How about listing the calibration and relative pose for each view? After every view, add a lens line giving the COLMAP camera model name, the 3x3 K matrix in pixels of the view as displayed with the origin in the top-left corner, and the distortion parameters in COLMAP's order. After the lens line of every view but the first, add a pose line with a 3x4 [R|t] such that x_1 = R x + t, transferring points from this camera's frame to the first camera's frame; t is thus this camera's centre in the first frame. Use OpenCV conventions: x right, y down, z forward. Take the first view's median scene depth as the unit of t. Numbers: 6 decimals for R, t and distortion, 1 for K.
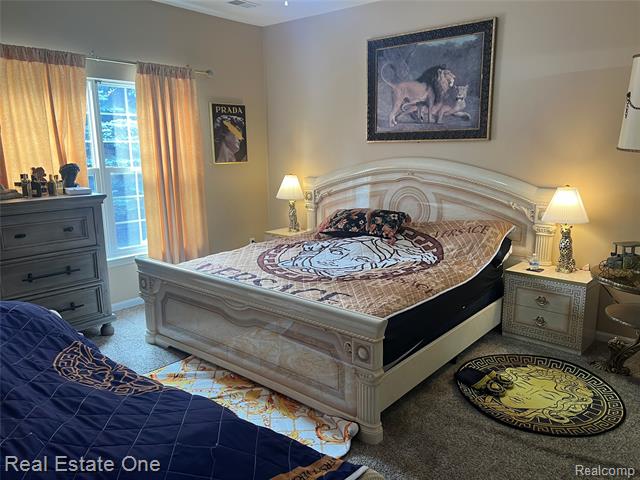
lens RADIAL K [[483.7, 0, 320.0], [0, 483.7, 240.0], [0, 0, 1]] dist [0.060610, -0.067726]
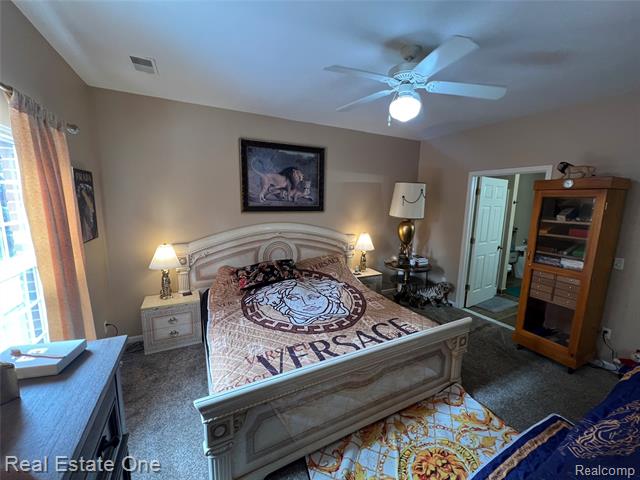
lens RADIAL K [[256.2, 0, 319.2], [0, 256.2, 238.2], [0, 0, 1]] dist [-0.002775, 0.000530]
pose [[0.392782, -0.124033, 0.911229, -0.519351], [0.159223, 0.985071, 0.065451, -0.160818], [-0.905743, 0.119381, 0.406667, 0.586307]]
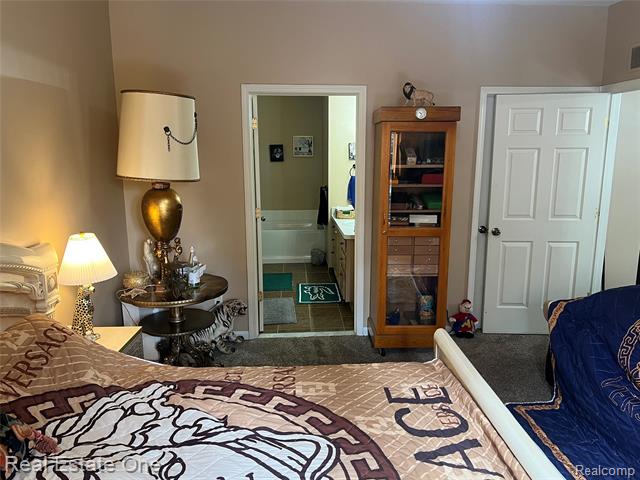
lens RADIAL K [[483.7, 0, 320.0], [0, 483.7, 240.0], [0, 0, 1]] dist [0.060610, -0.067726]
pose [[-0.687945, -0.125702, 0.714794, -0.251185], [0.146993, 0.940342, 0.306838, -0.230185], [-0.710721, 0.316157, -0.628426, 0.997348]]
